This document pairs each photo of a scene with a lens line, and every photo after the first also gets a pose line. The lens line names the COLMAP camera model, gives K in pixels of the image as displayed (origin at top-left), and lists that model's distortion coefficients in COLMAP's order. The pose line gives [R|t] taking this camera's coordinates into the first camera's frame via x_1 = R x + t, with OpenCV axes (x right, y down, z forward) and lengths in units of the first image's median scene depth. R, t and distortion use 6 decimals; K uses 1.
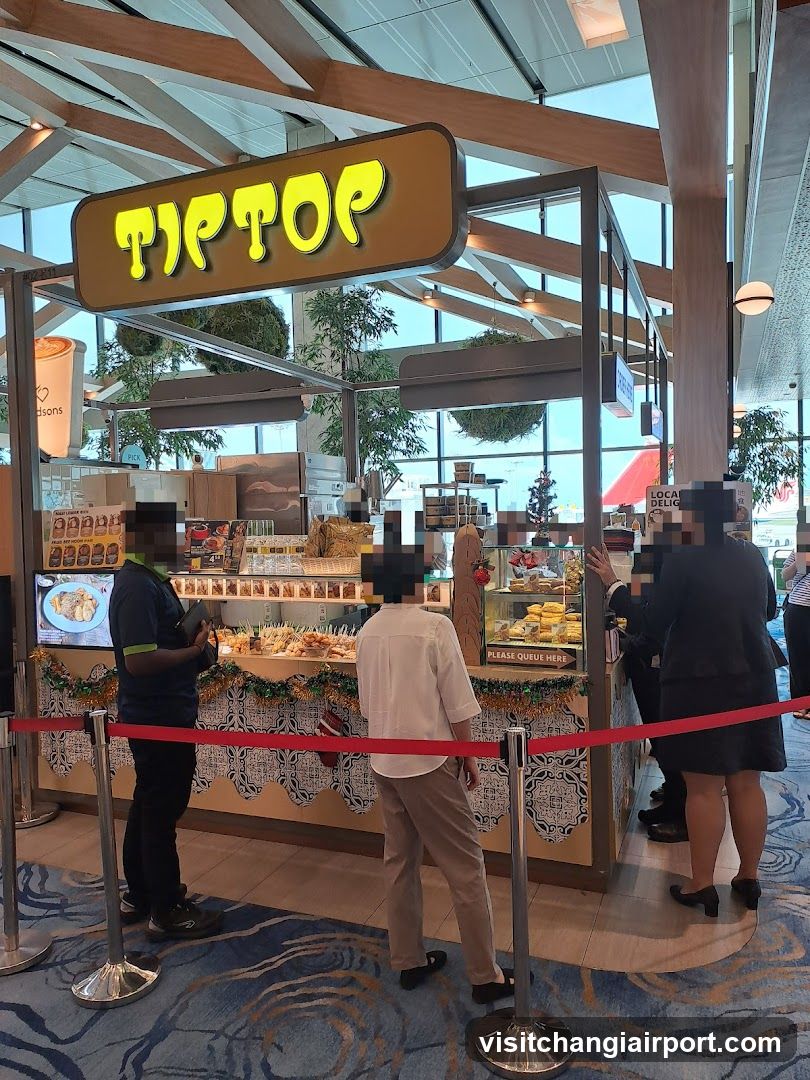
lens RADIAL K [[760.8, 0, 414.0], [0, 760.8, 542.2], [0, 0, 1]] dist [0.030760, -0.011425]
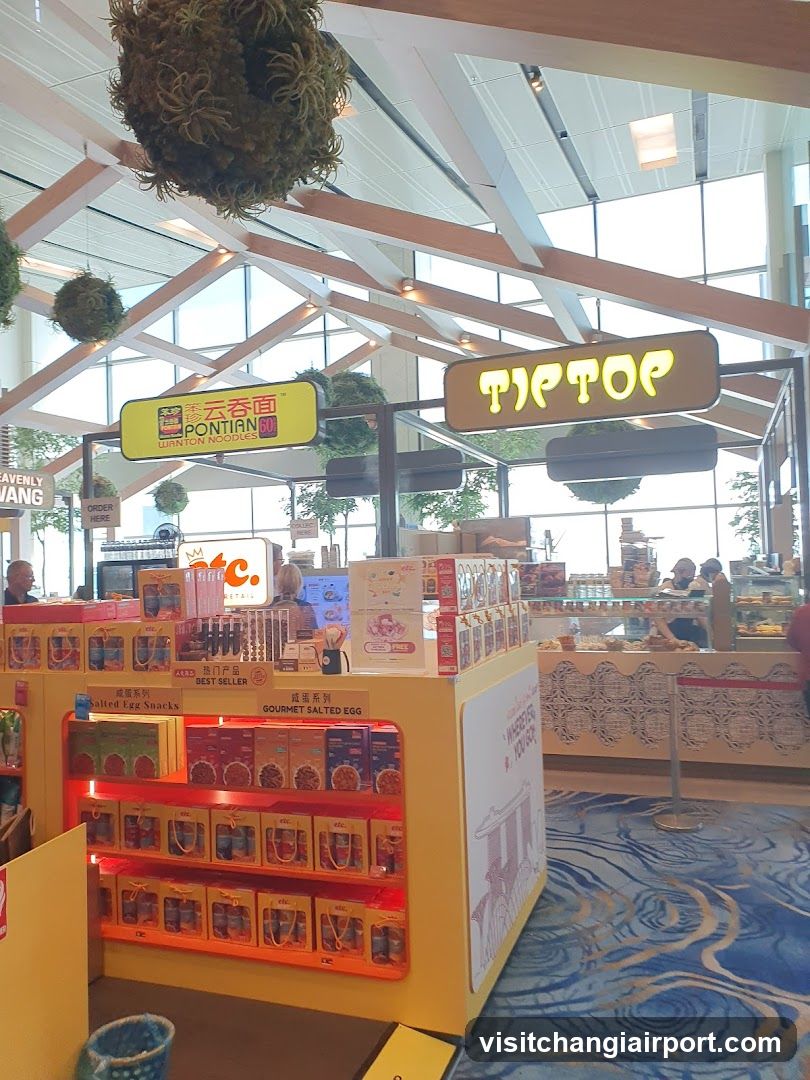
lens RADIAL K [[810.5, 0, 394.9], [0, 810.5, 547.6], [0, 0, 1]] dist [-0.000655, -0.004963]
pose [[0.999947, -0.009815, 0.003122, -0.579754], [0.009996, 0.997864, -0.064556, 0.043256], [-0.002482, 0.064584, 0.997909, -0.666457]]
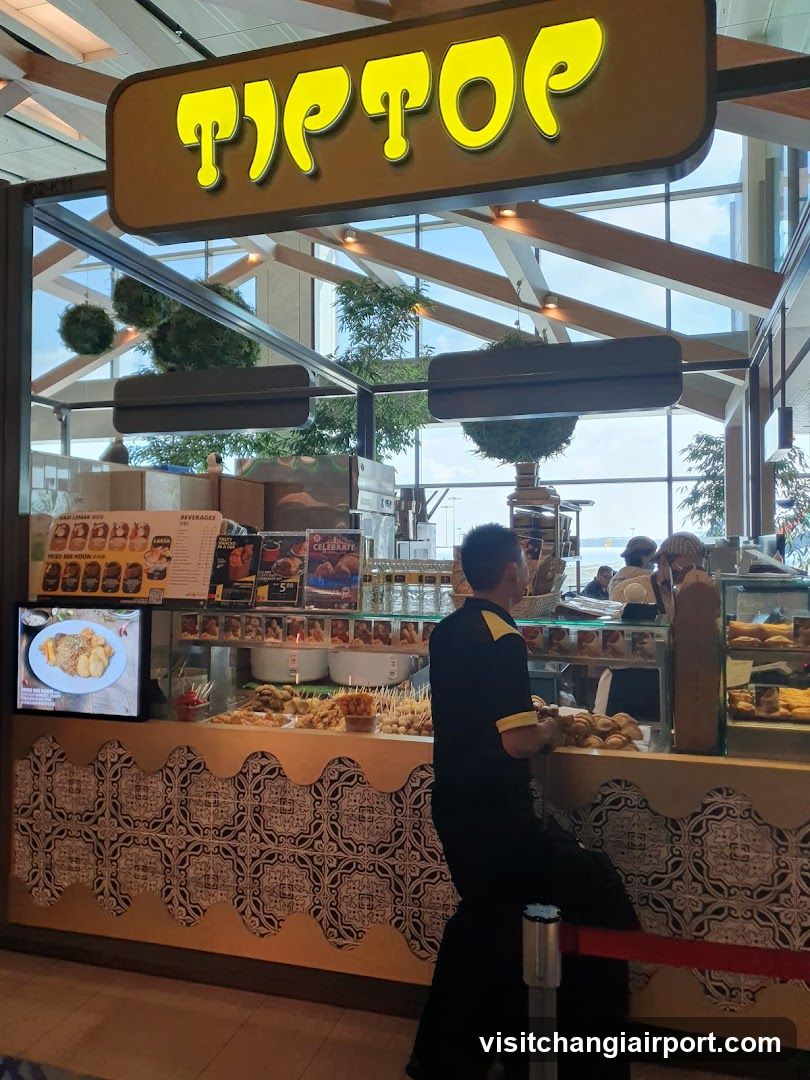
lens RADIAL K [[810.5, 0, 409.8], [0, 810.5, 529.2], [0, 0, 1]] dist [-0.000655, -0.004963]
pose [[0.996758, 0.024798, 0.076538, -0.225779], [-0.020143, 0.997935, -0.060998, 0.009758], [-0.077892, 0.059258, 0.995199, 0.268355]]
